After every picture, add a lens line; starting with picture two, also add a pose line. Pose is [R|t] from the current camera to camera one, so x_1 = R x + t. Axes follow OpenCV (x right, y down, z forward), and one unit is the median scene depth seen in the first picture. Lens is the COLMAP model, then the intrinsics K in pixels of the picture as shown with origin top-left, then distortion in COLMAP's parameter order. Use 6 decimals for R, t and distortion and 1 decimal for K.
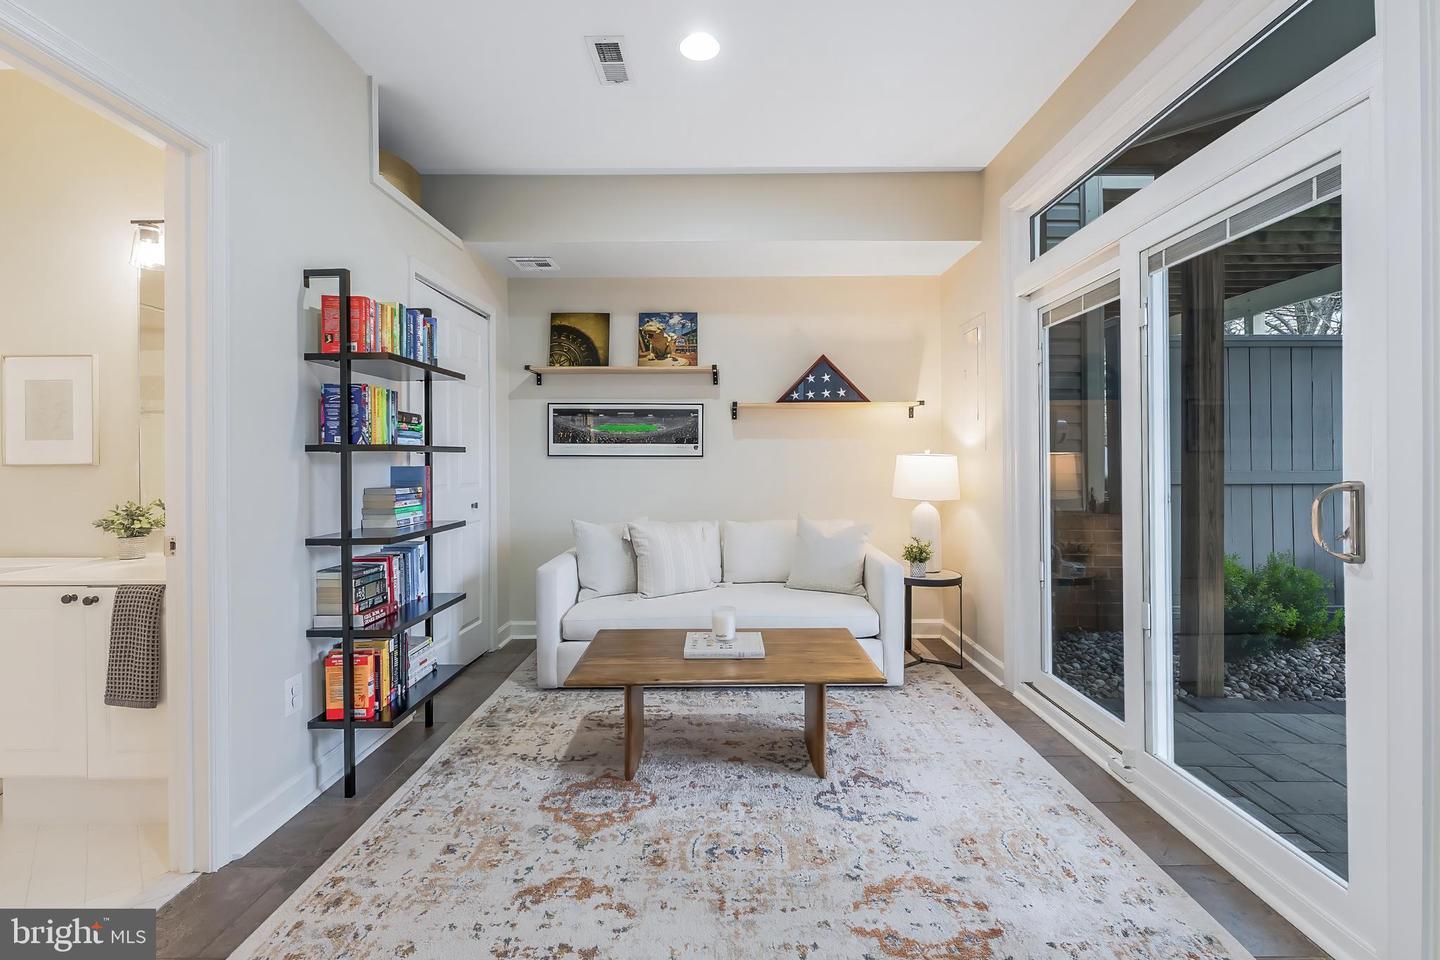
lens RADIAL K [[629.4, 0, 725.5], [0, 629.4, 461.0], [0, 0, 1]] dist [-0.001088, -0.000217]
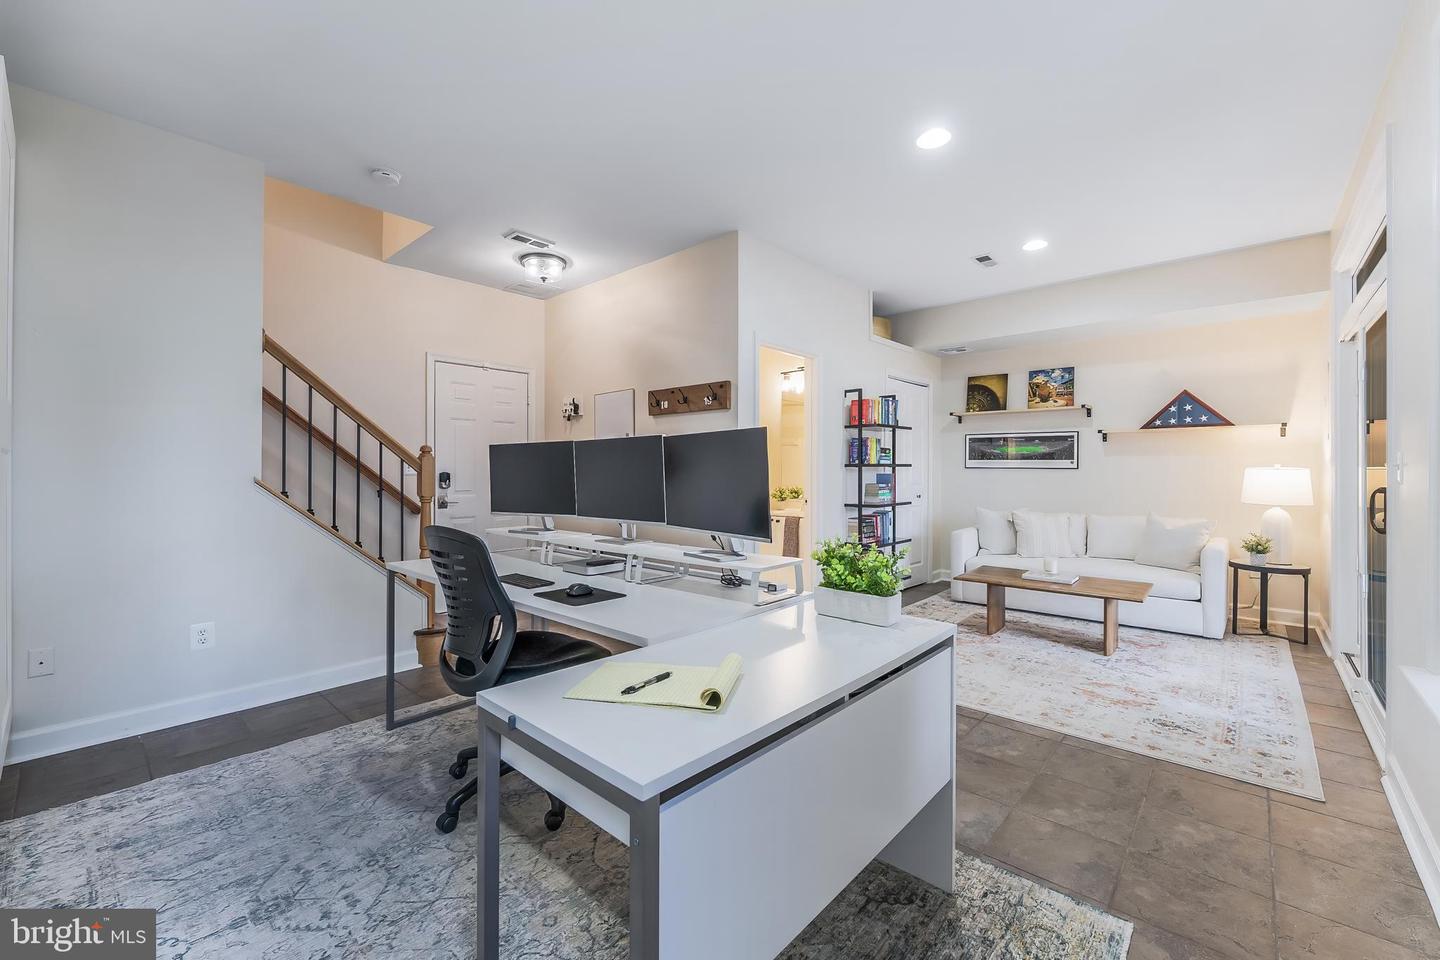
lens RADIAL K [[582.9, 0, 725.3], [0, 582.9, 471.3], [0, 0, 1]] dist [-0.000037, 0.000235]
pose [[0.747425, 0.007254, -0.664307, 0.404726], [-0.005031, 0.999974, 0.005259, -0.007261], [0.664328, -0.000589, 0.747441, -0.837562]]
